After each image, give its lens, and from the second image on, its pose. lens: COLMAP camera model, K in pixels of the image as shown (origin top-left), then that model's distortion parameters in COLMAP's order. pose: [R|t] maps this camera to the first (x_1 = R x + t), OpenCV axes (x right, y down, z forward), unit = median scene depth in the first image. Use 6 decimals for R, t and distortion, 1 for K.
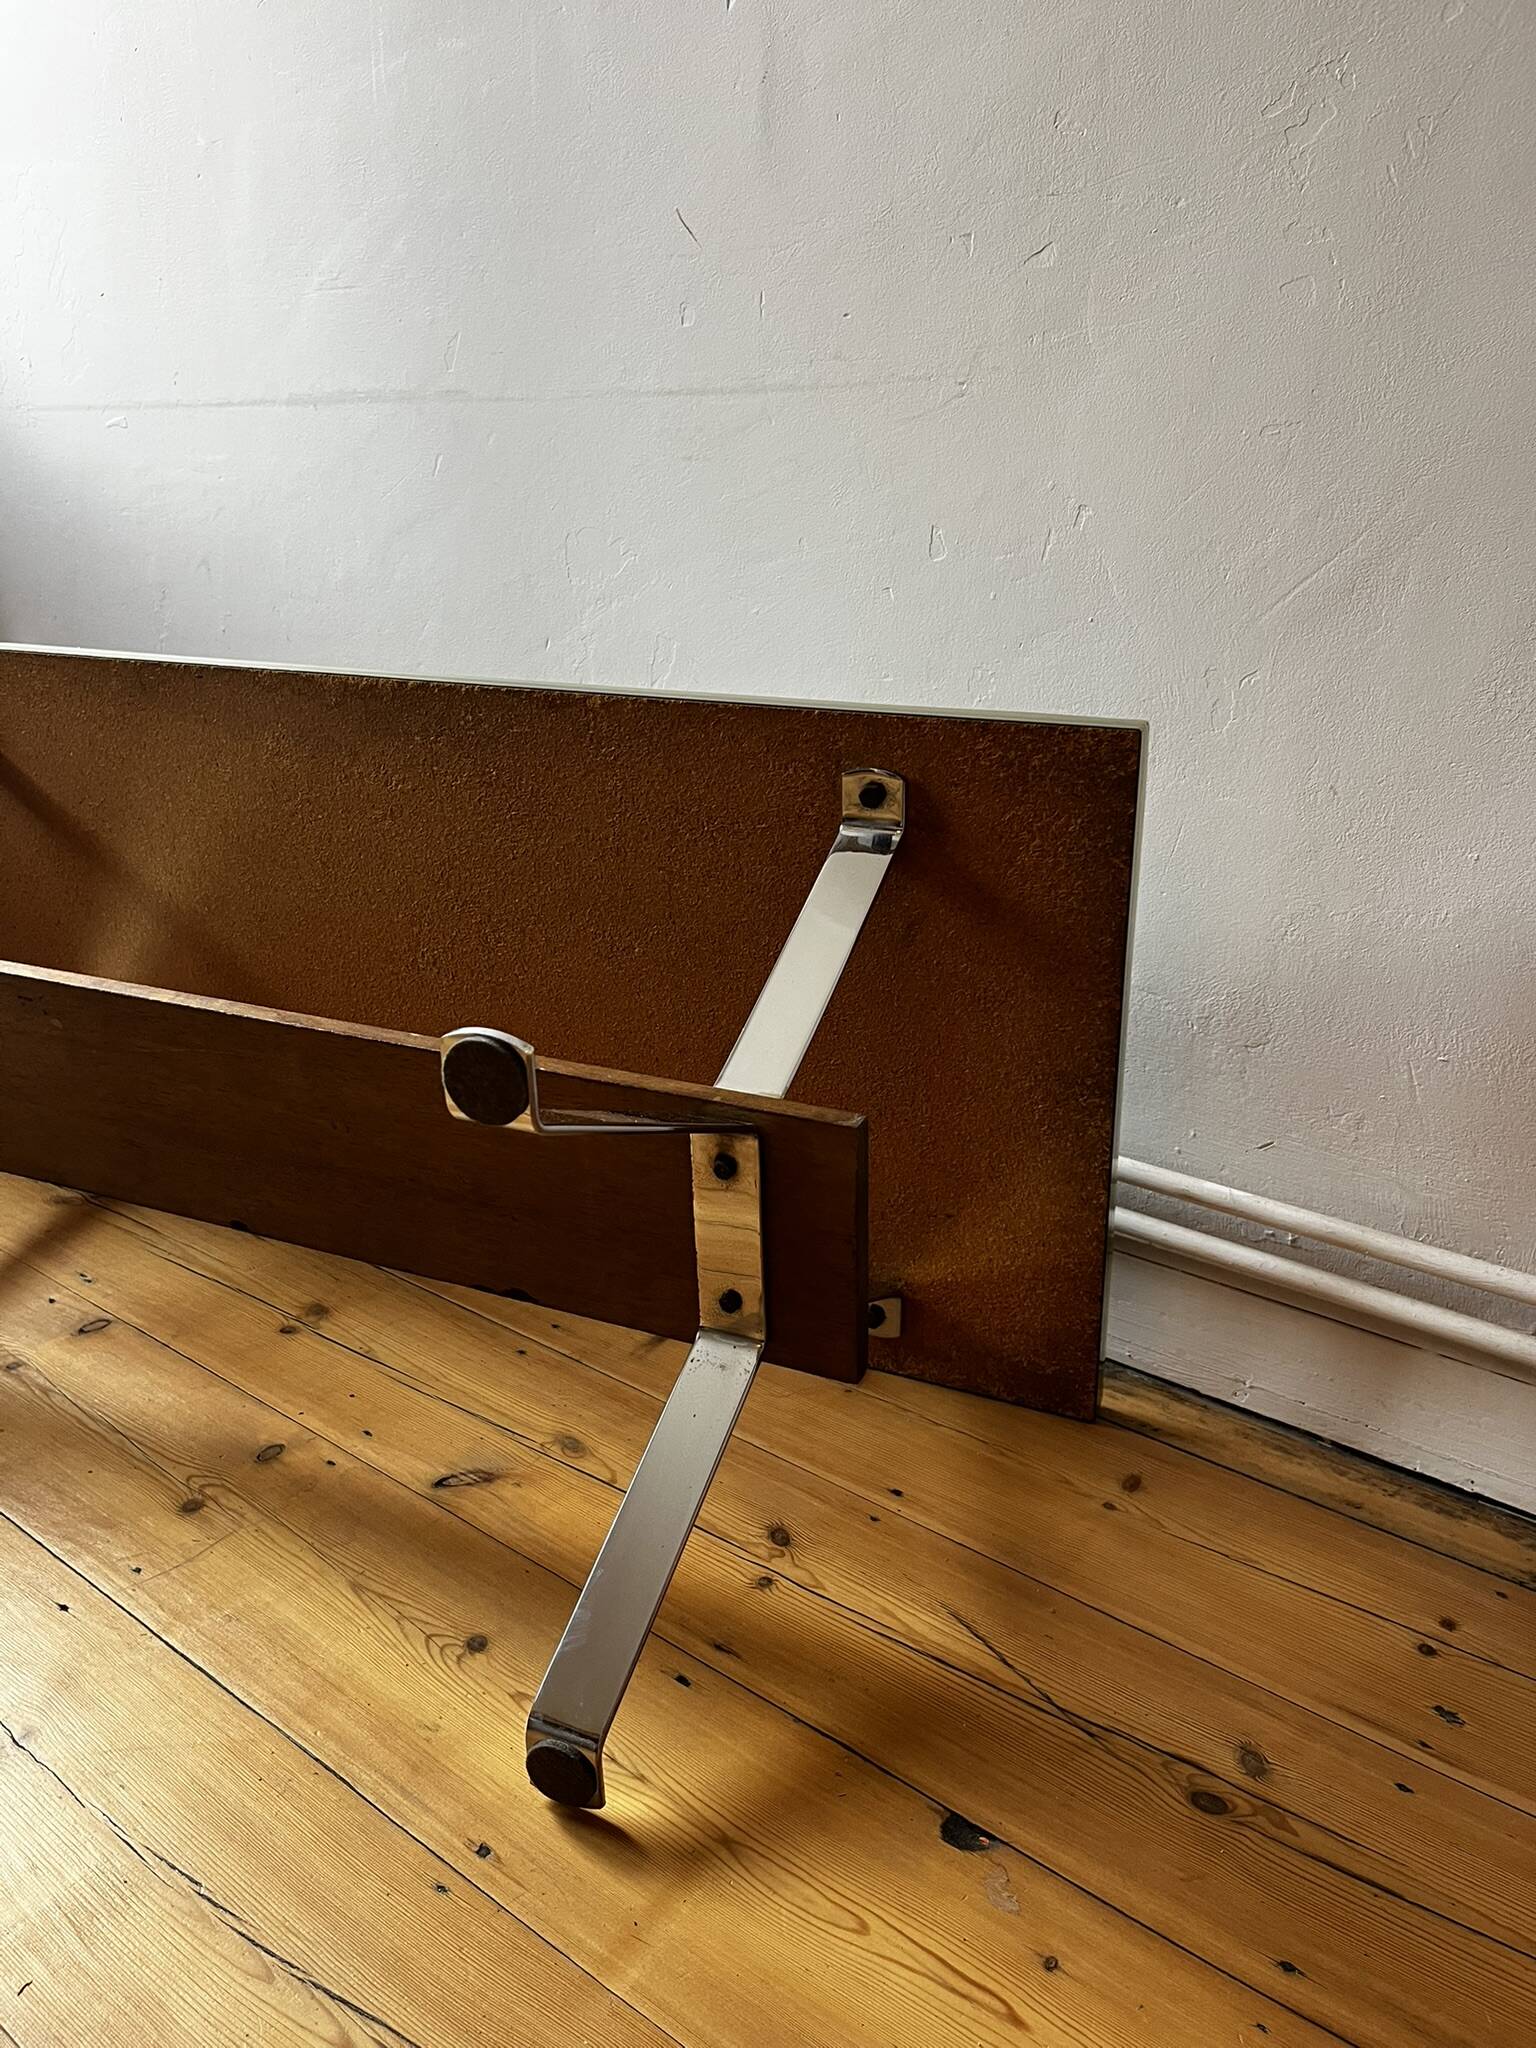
lens RADIAL K [[1571.0, 0, 782.1], [0, 1571.0, 1042.6], [0, 0, 1]] dist [0.017415, 0.004030]
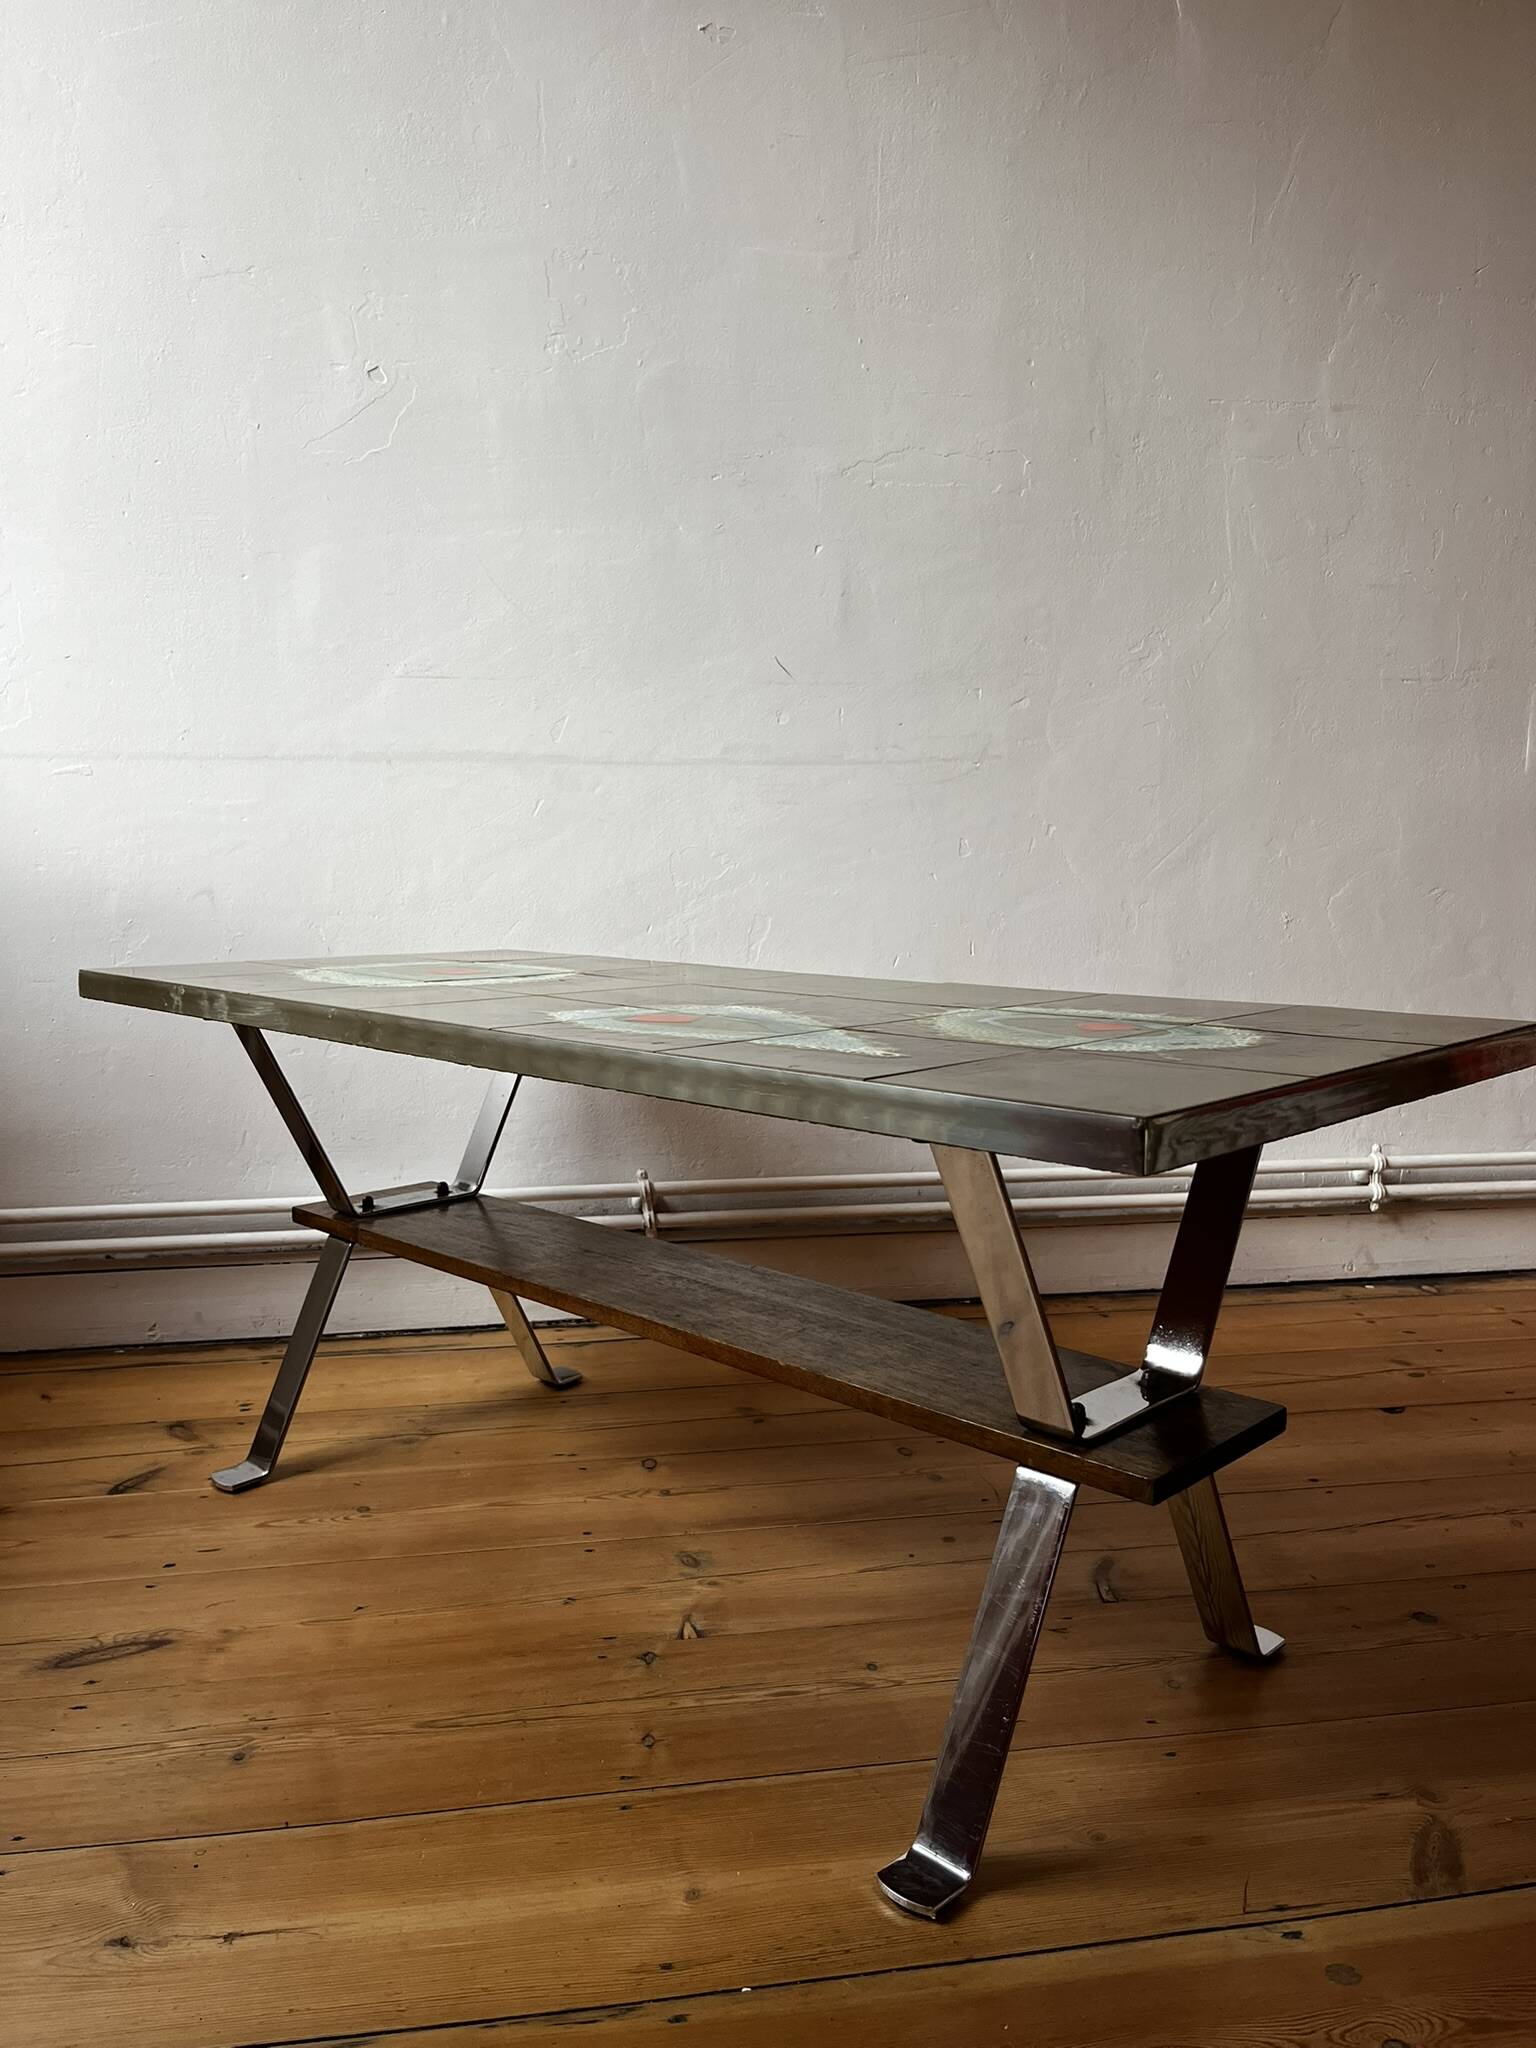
lens RADIAL K [[1565.9, 0, 764.1], [0, 1565.9, 1038.7], [0, 0, 1]] dist [0.056767, -0.077965]
pose [[0.671767, -0.108236, 0.732812, -1.324404], [0.258673, 0.961268, -0.095146, 0.000679], [-0.694130, 0.253475, 0.673746, 0.019595]]
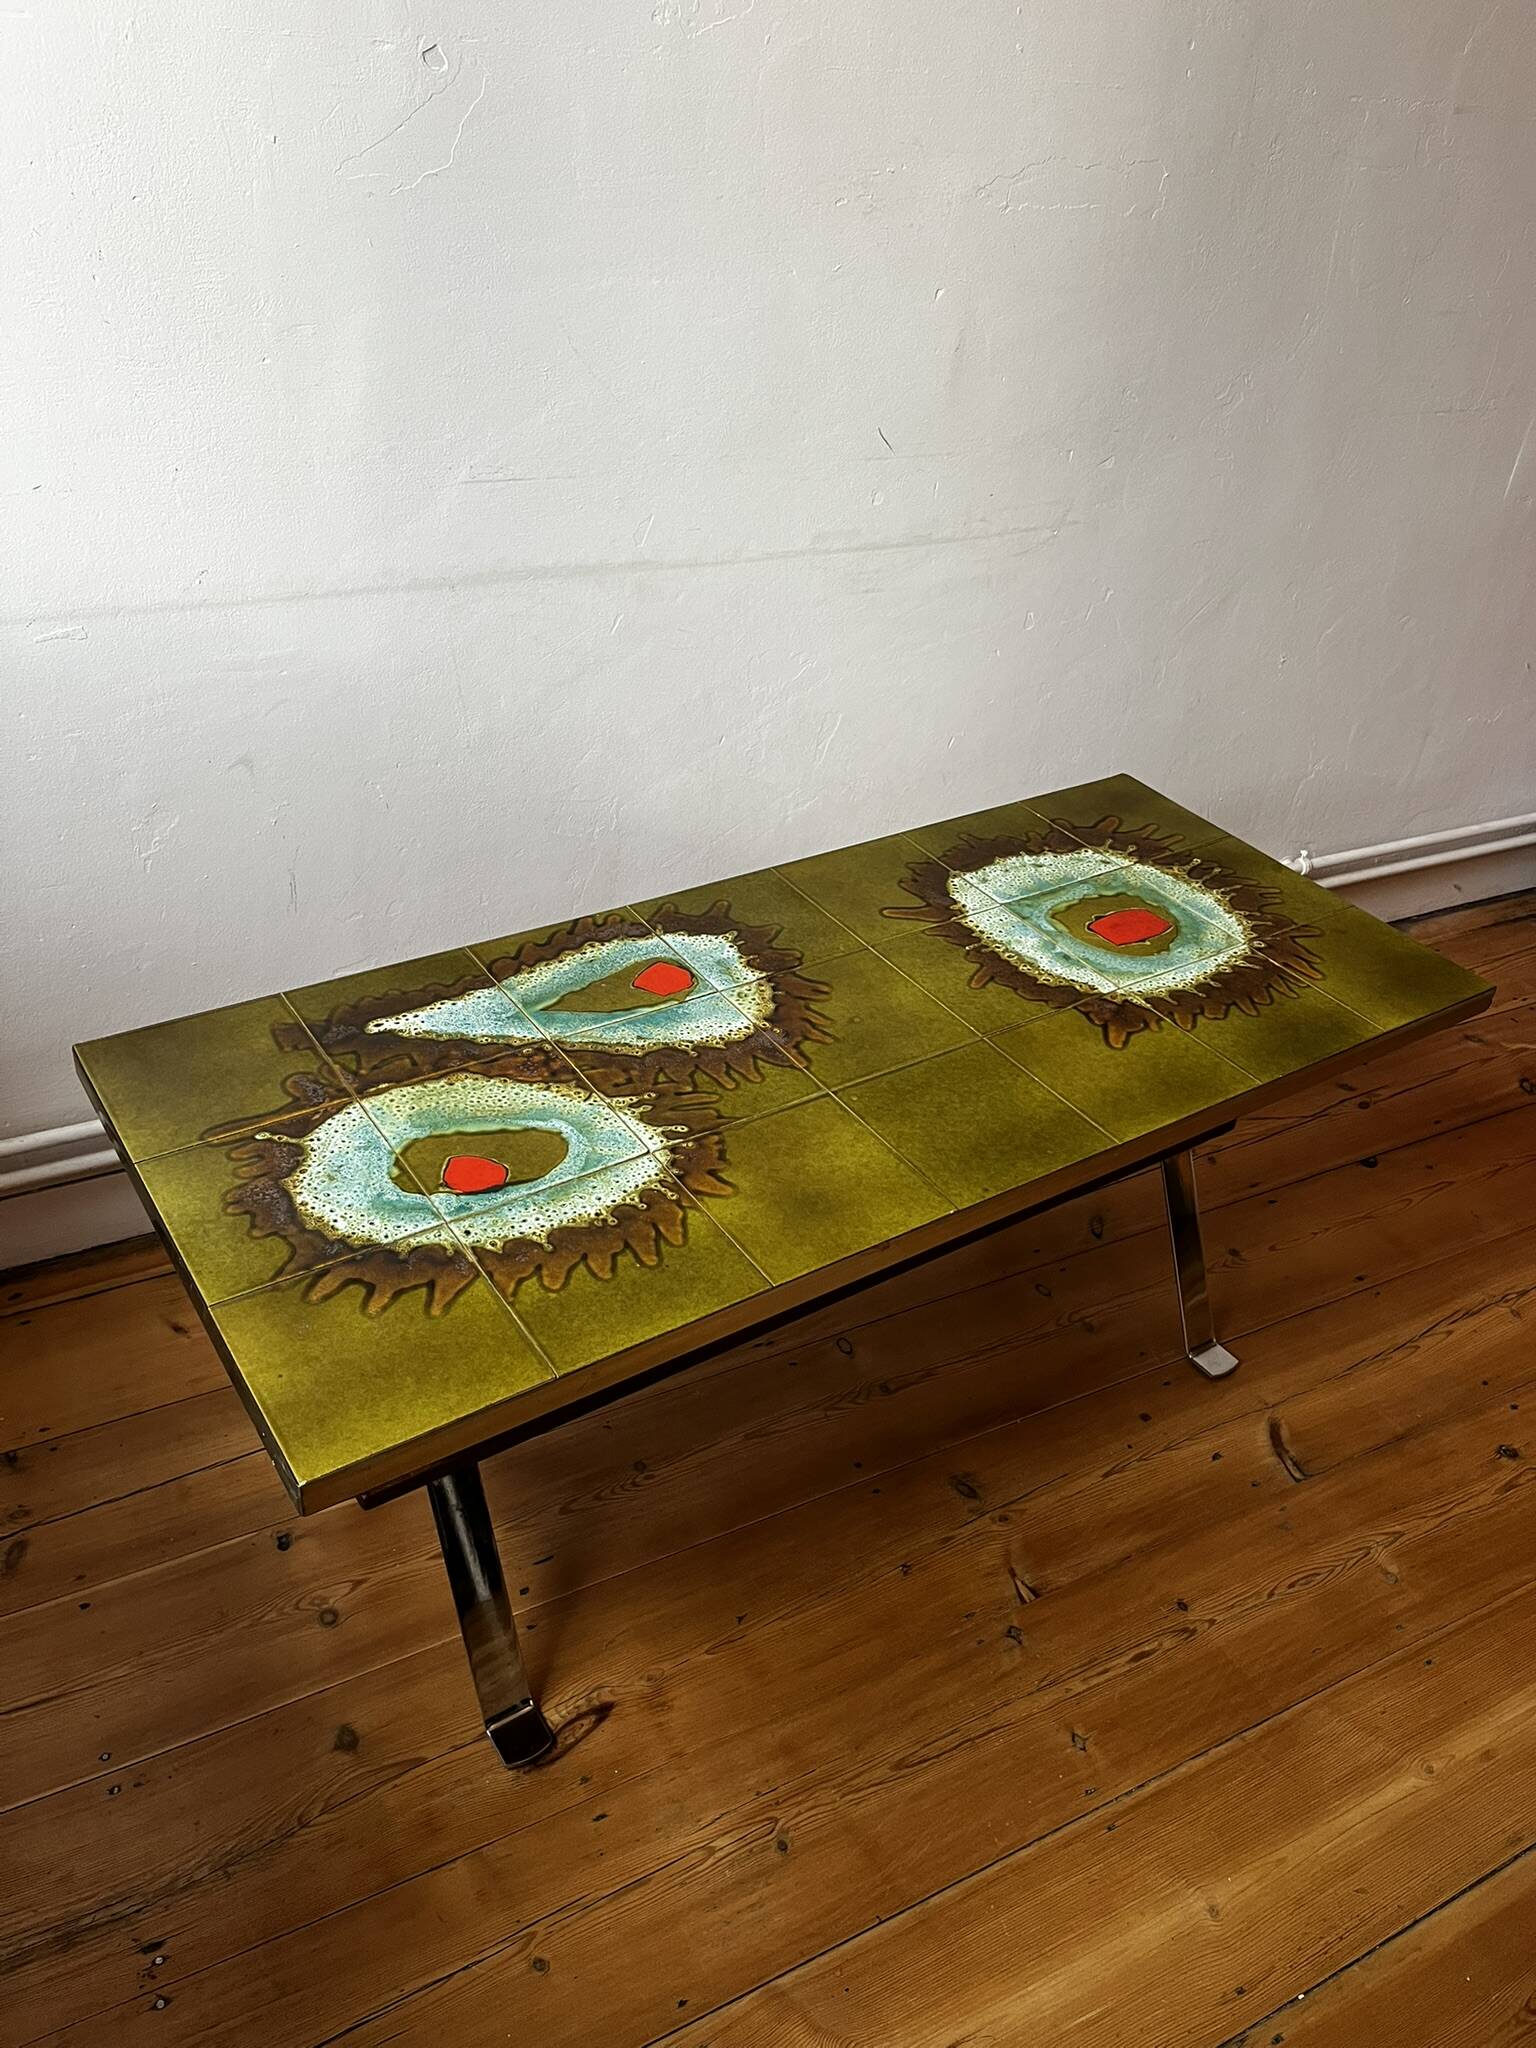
lens RADIAL K [[1563.8, 0, 770.1], [0, 1563.8, 1029.8], [0, 0, 1]] dist [0.050088, -0.080667]
pose [[0.407588, -0.500987, 0.763469, -1.448856], [0.235031, 0.865454, 0.442436, -0.715958], [-0.882402, -0.000893, 0.470496, 0.442921]]
